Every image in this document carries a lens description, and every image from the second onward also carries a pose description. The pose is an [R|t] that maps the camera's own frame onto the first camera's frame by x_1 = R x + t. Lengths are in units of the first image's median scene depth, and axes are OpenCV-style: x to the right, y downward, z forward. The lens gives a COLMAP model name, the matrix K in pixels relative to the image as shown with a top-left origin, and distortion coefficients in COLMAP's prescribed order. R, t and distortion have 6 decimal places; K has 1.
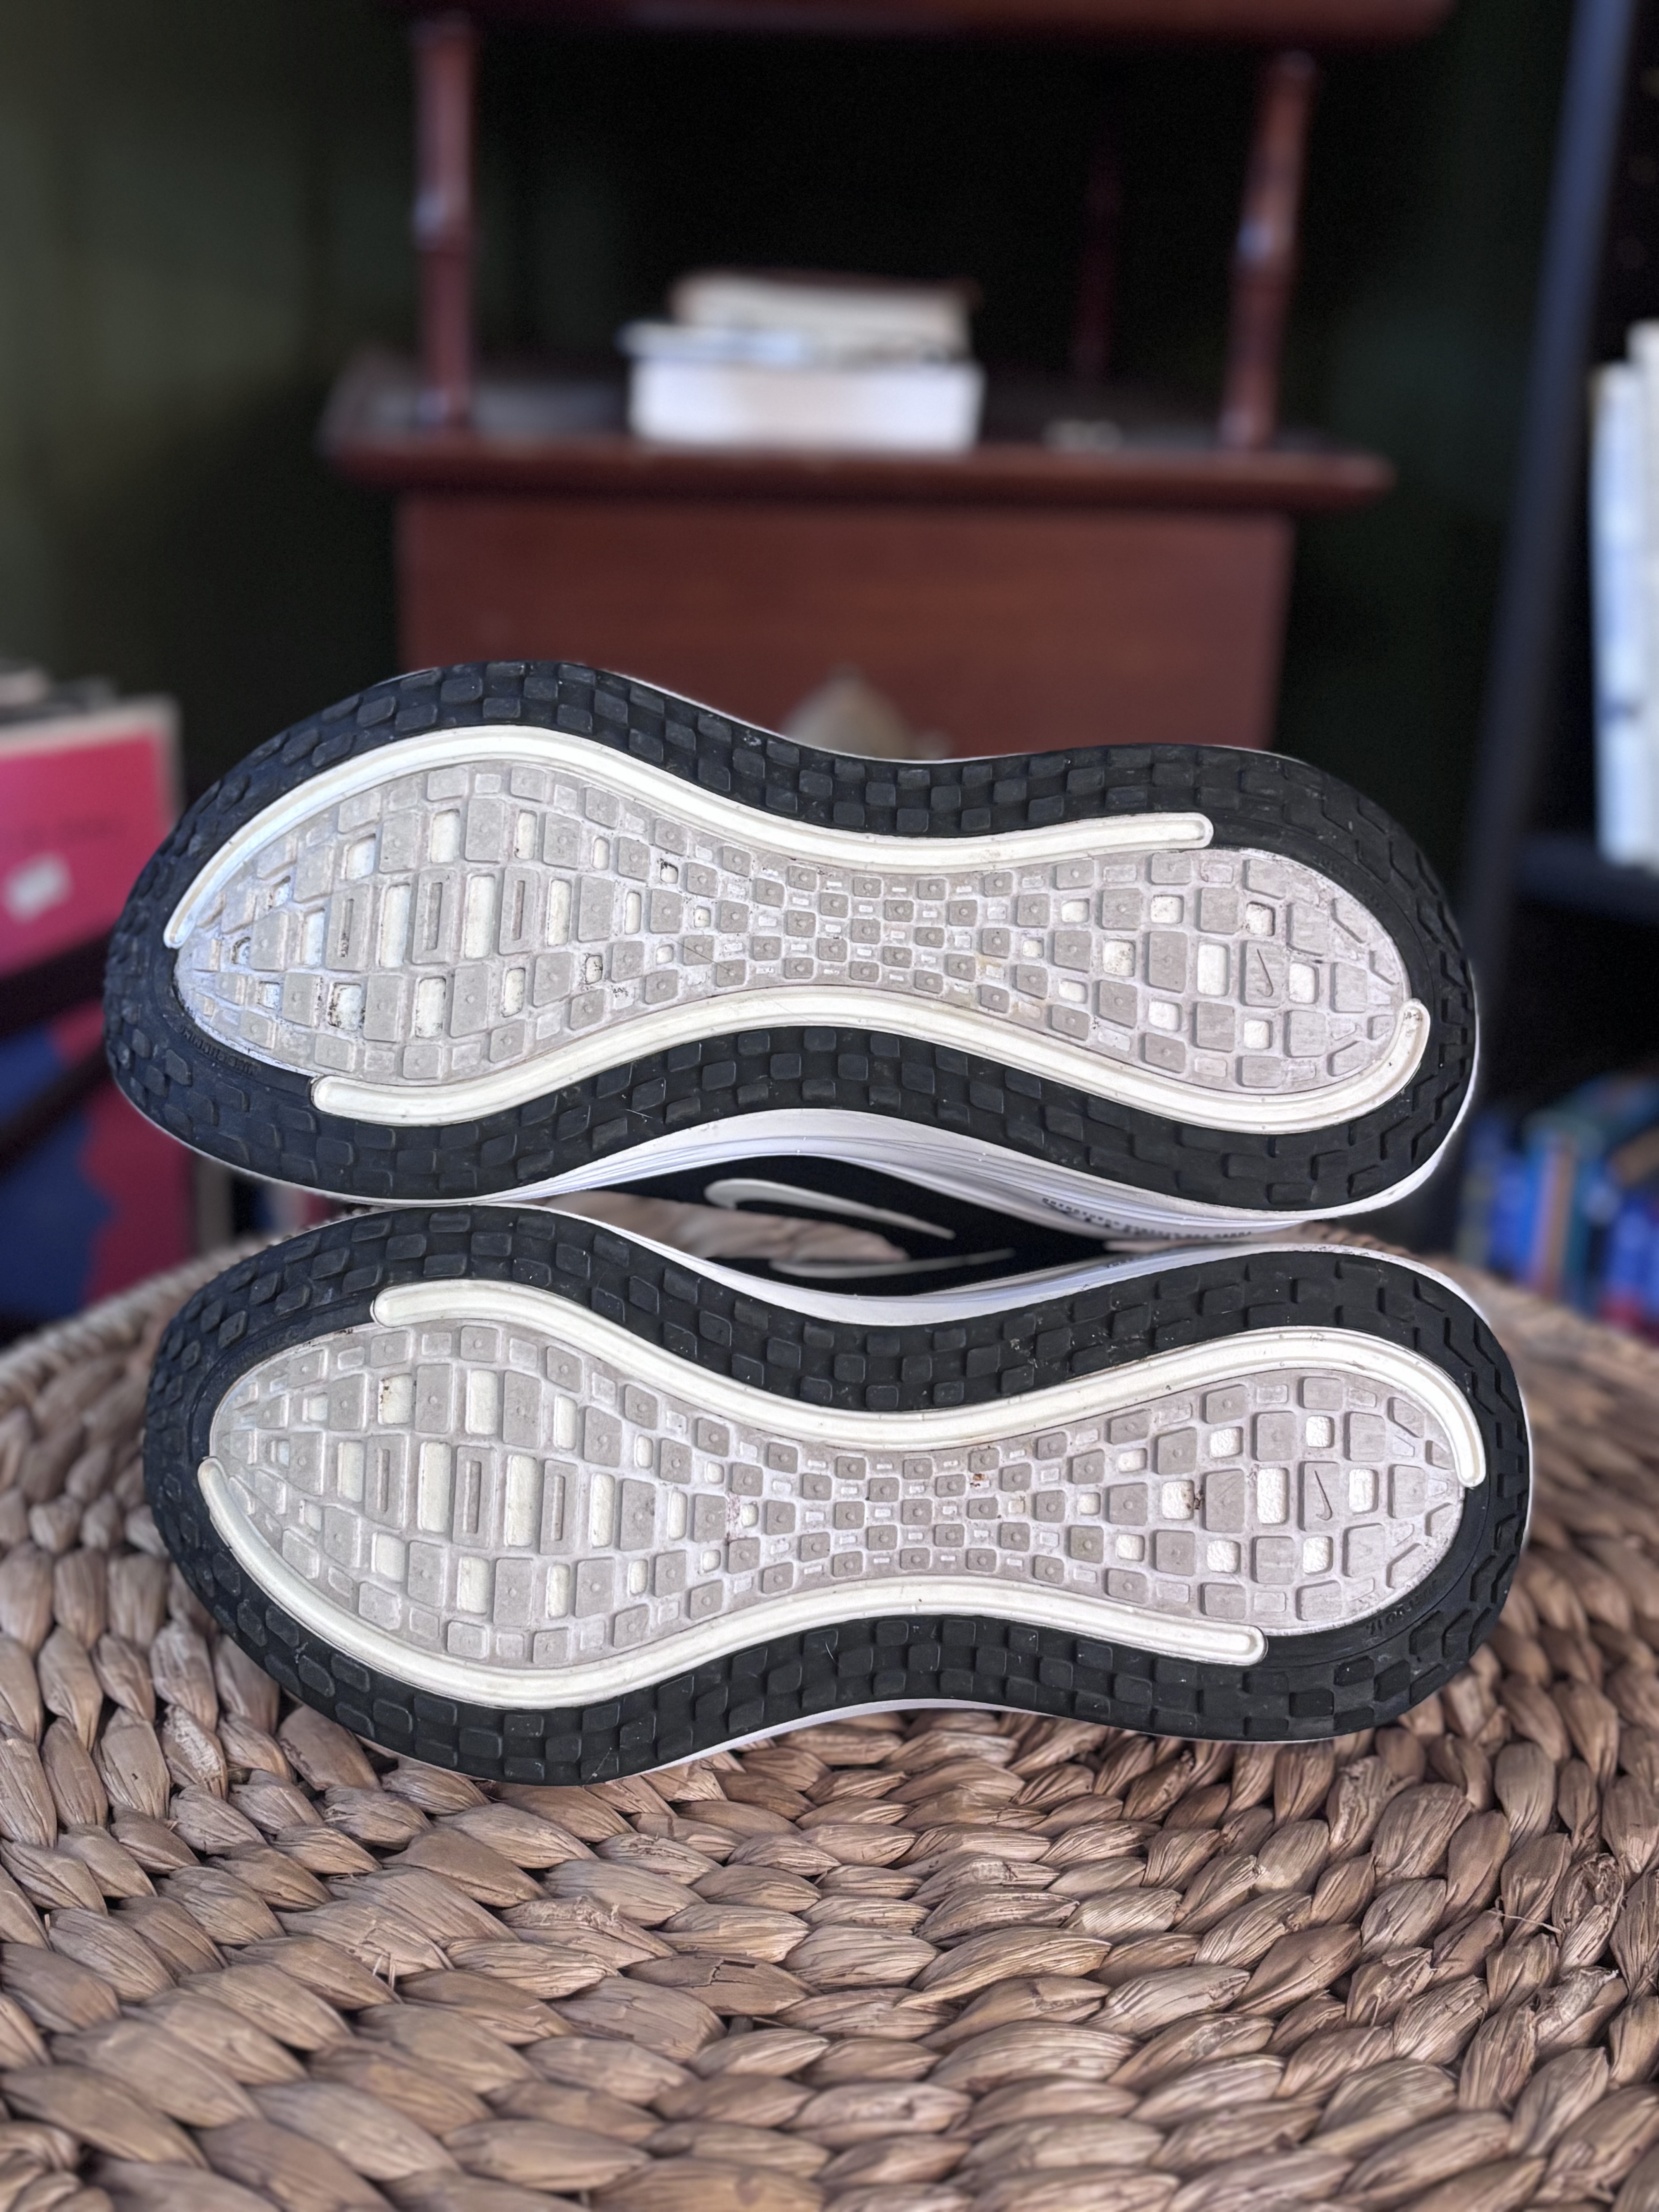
lens RADIAL K [[2564.2, 0, 829.5], [0, 2564.2, 1106.0], [0, 0, 1]] dist [0.068898, -0.227500]
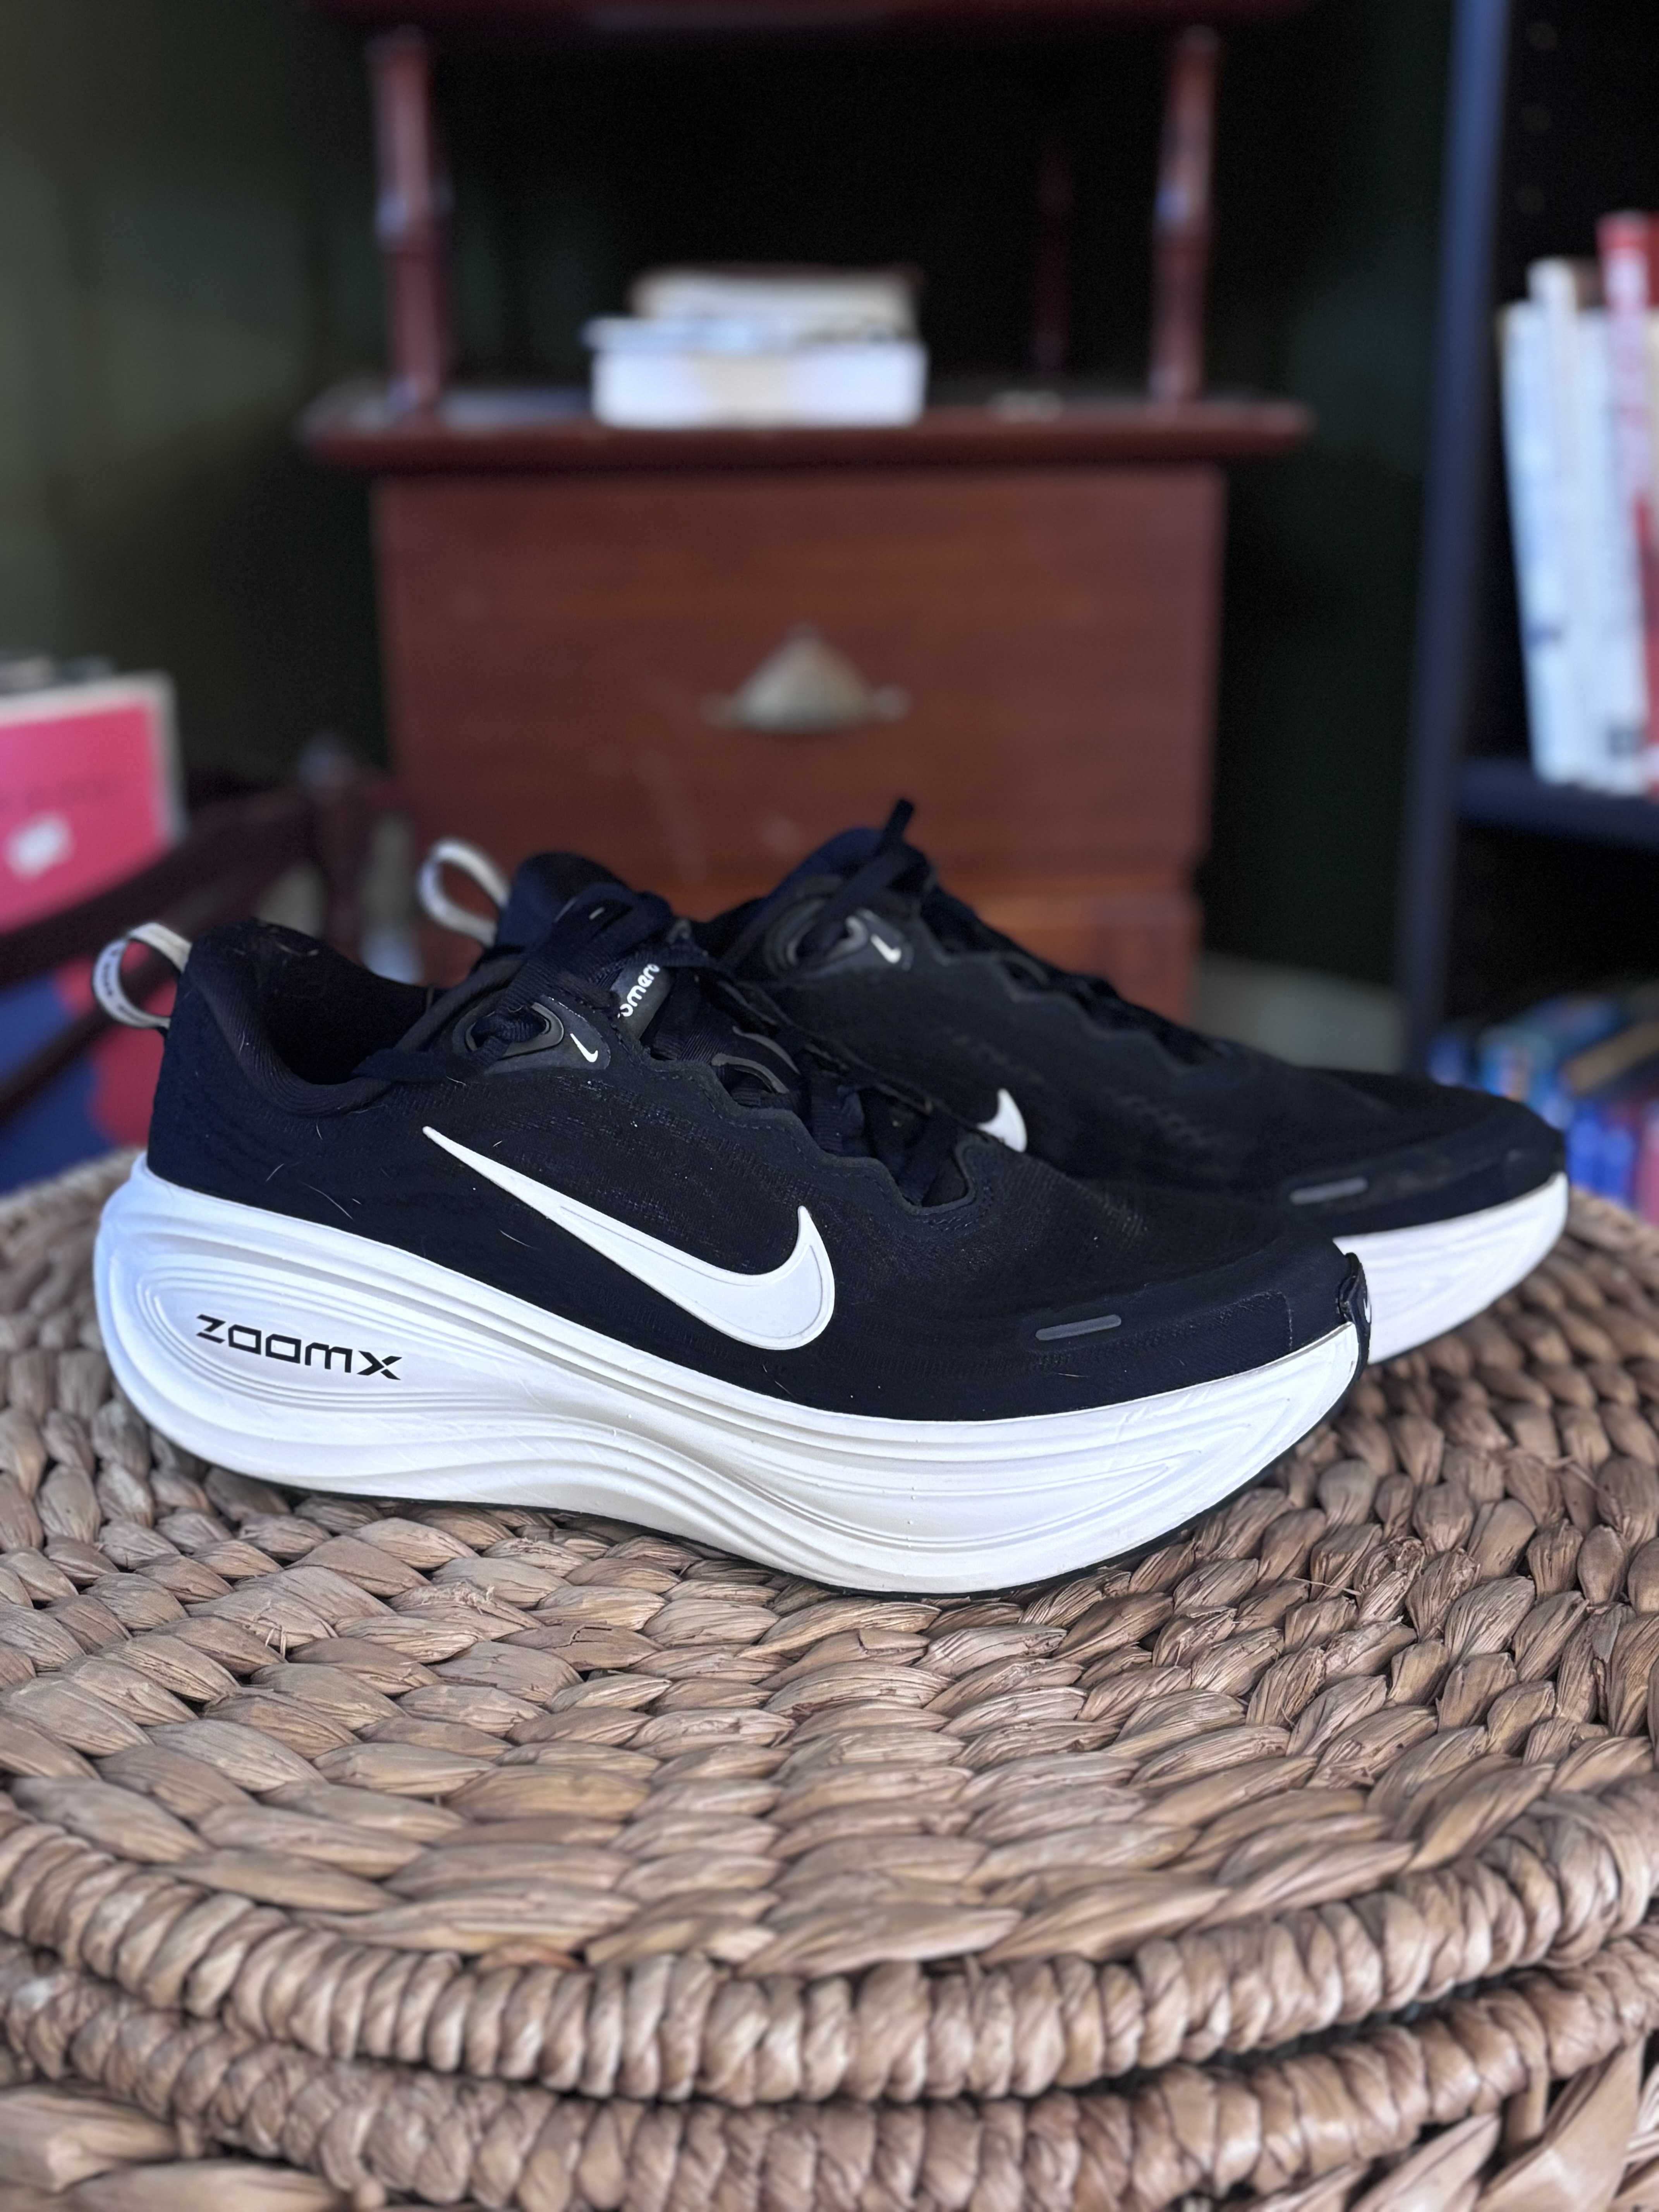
lens RADIAL K [[2564.2, 0, 829.5], [0, 2564.2, 1106.0], [0, 0, 1]] dist [0.068898, -0.227500]
pose [[0.998579, -0.037171, -0.038177, 0.111199], [0.035608, 0.998531, -0.040847, 0.153563], [0.039639, 0.039430, 0.998436, -0.100539]]
